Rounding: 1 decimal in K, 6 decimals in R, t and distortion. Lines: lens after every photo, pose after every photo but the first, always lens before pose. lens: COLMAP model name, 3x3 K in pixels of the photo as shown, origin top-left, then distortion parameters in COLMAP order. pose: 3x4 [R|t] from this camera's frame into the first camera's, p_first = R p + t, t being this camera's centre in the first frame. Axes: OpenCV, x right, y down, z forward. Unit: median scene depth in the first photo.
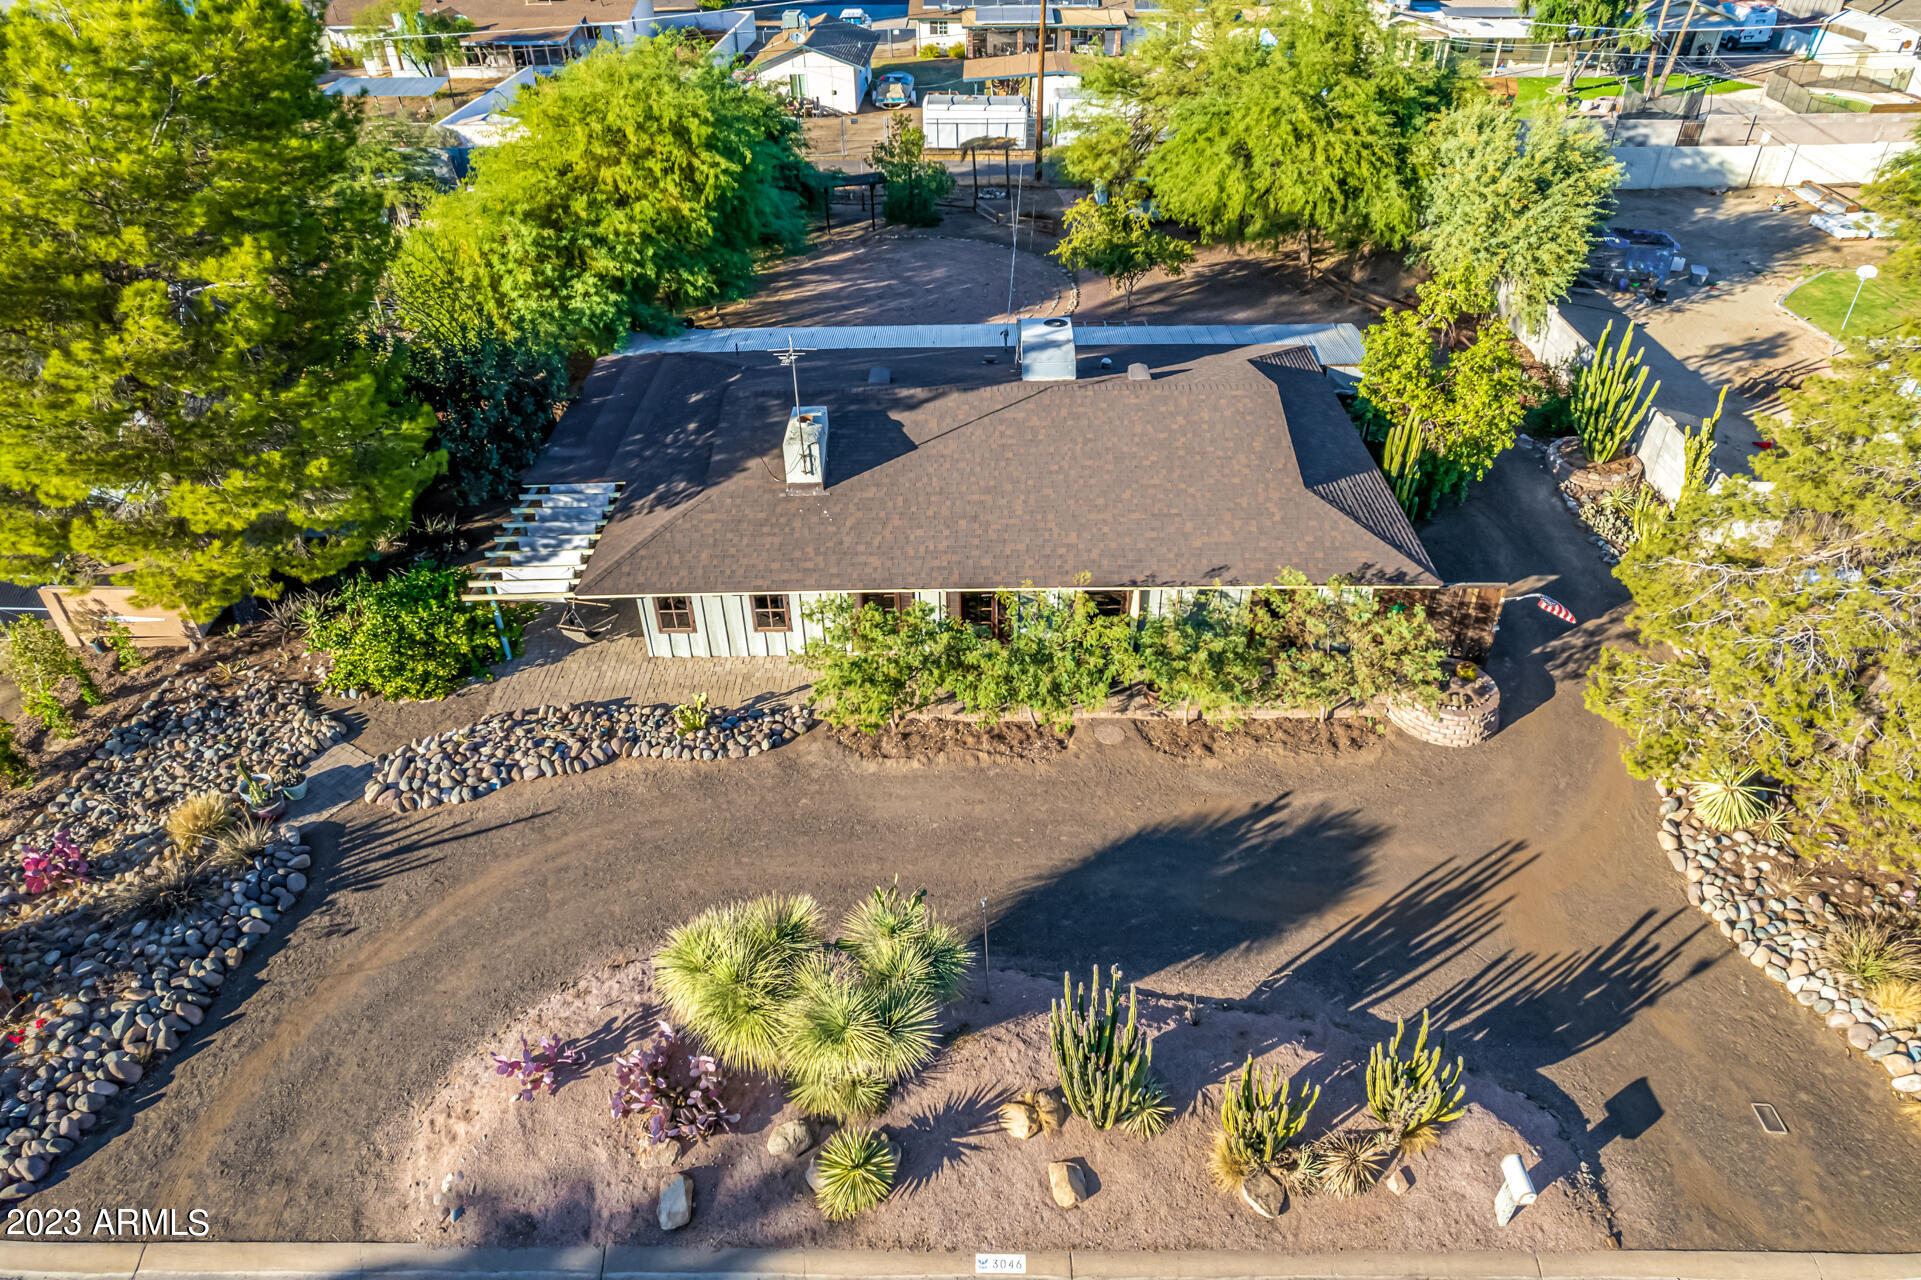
lens RADIAL K [[1224.8, 0, 964.4], [0, 1224.8, 632.6], [0, 0, 1]] dist [-0.061276, 0.056434]
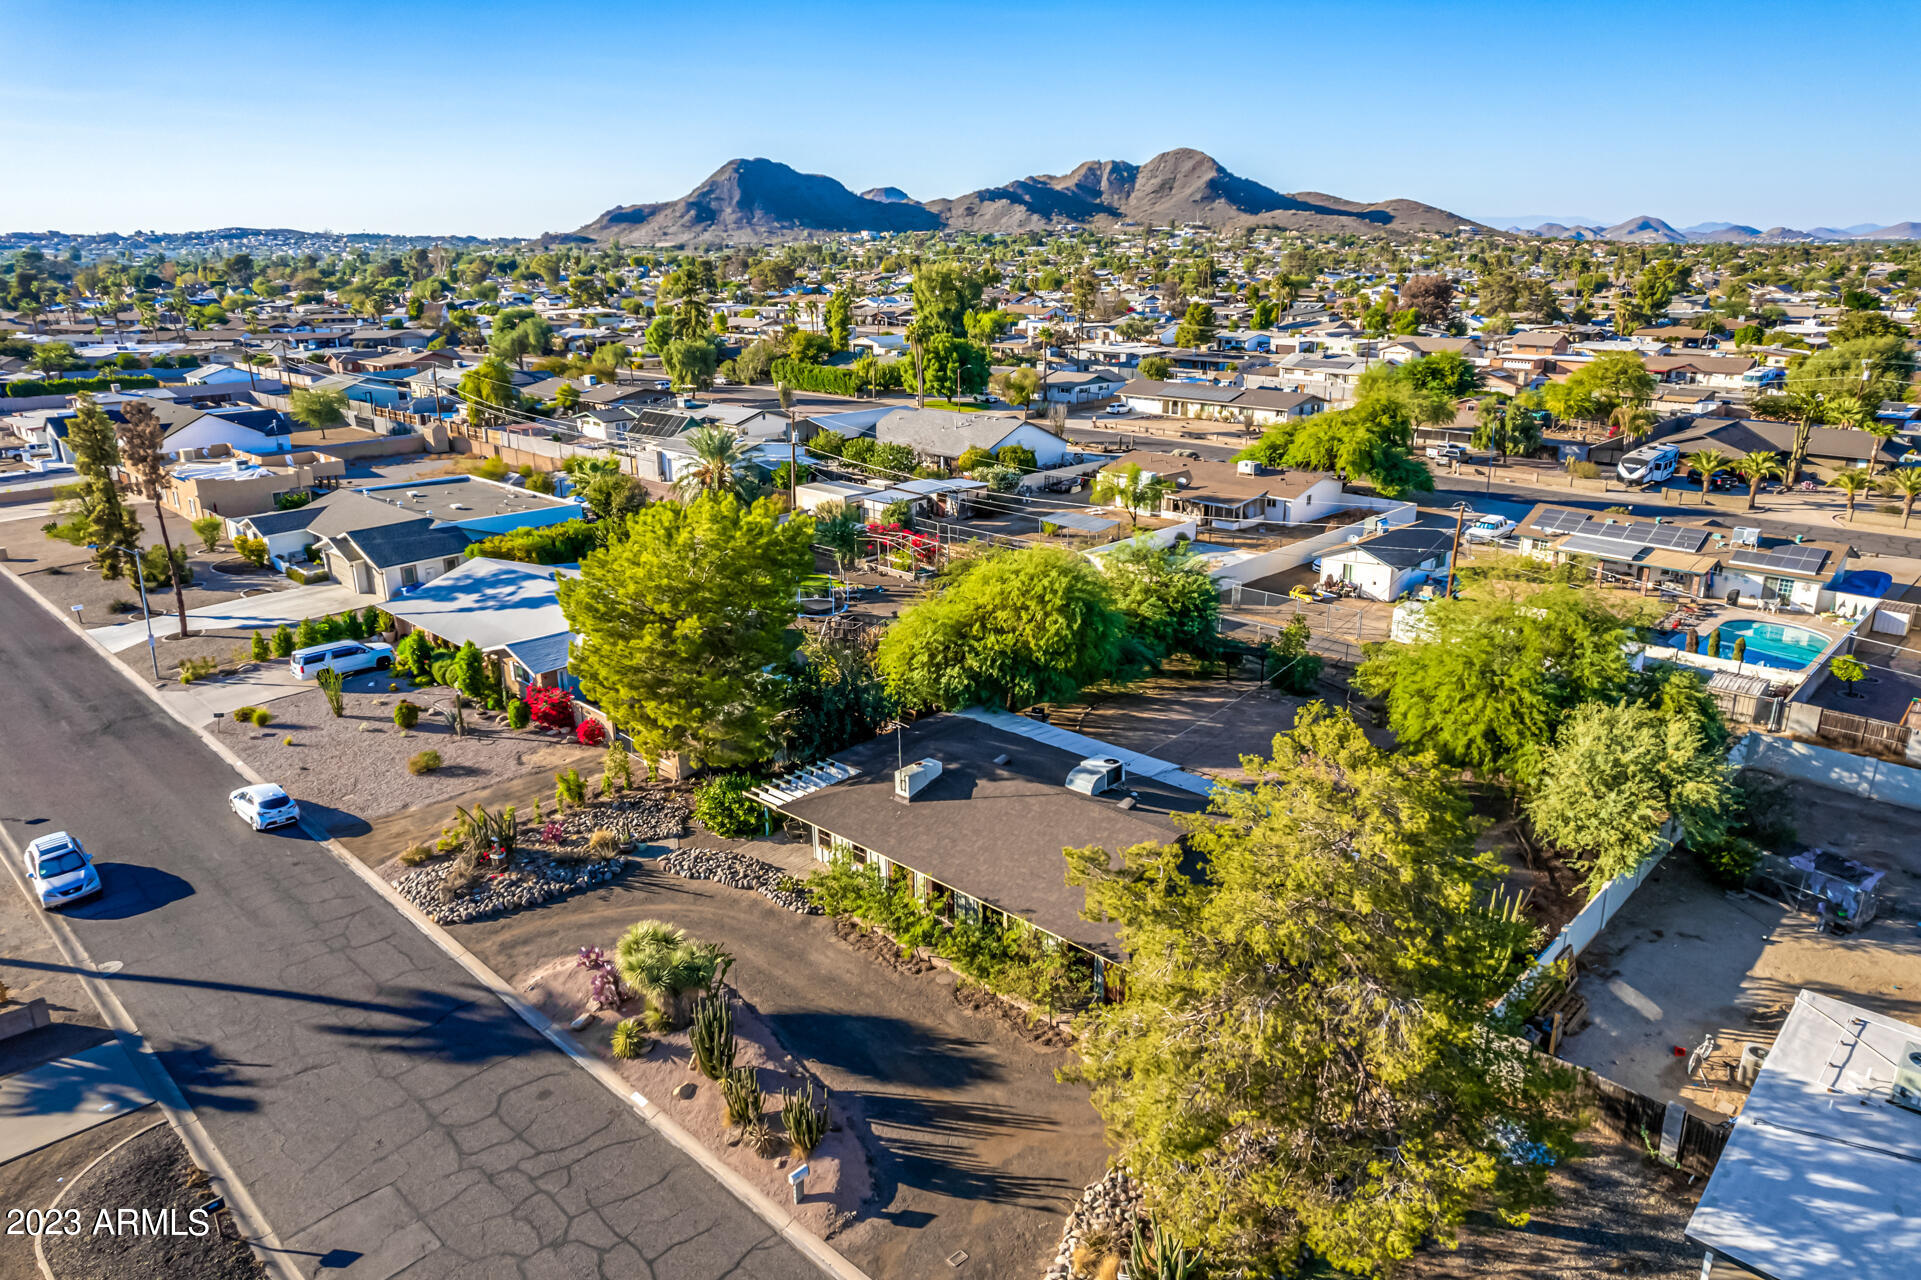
lens RADIAL K [[1243.8, 0, 969.2], [0, 1243.8, 638.5], [0, 0, 1]] dist [-0.073573, 0.066109]
pose [[0.733377, 0.215001, -0.644928, 1.115342], [-0.397439, 0.905259, -0.150159, -0.098266], [0.551543, 0.366443, 0.749346, -0.434140]]
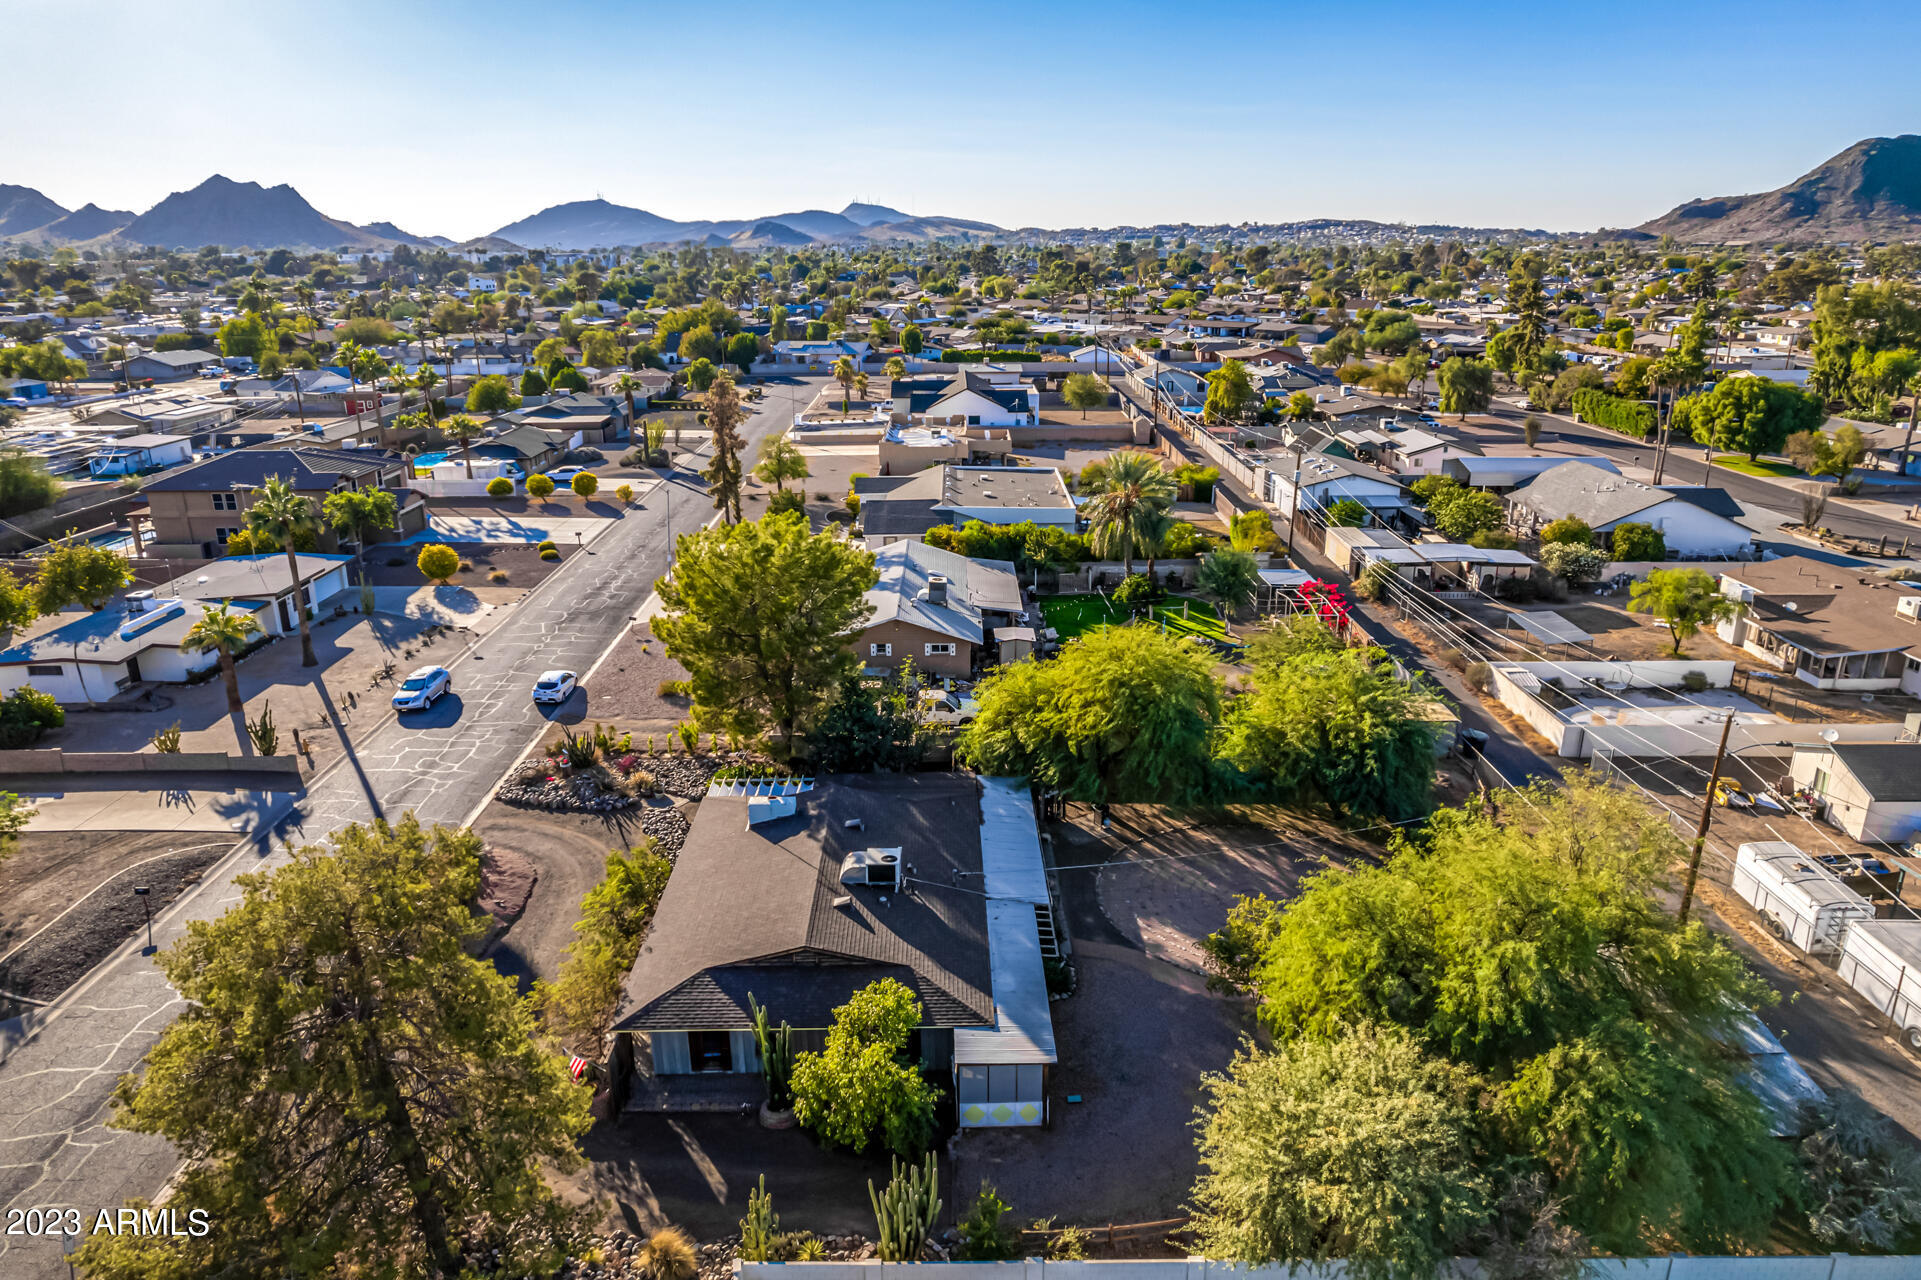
lens RADIAL K [[1243.8, 0, 969.2], [0, 1243.8, 638.5], [0, 0, 1]] dist [-0.073573, 0.066109]
pose [[0.020994, 0.318240, -0.947778, 1.679336], [-0.576950, 0.778067, 0.248475, -1.057770], [0.816510, 0.541604, 0.199944, 0.751821]]
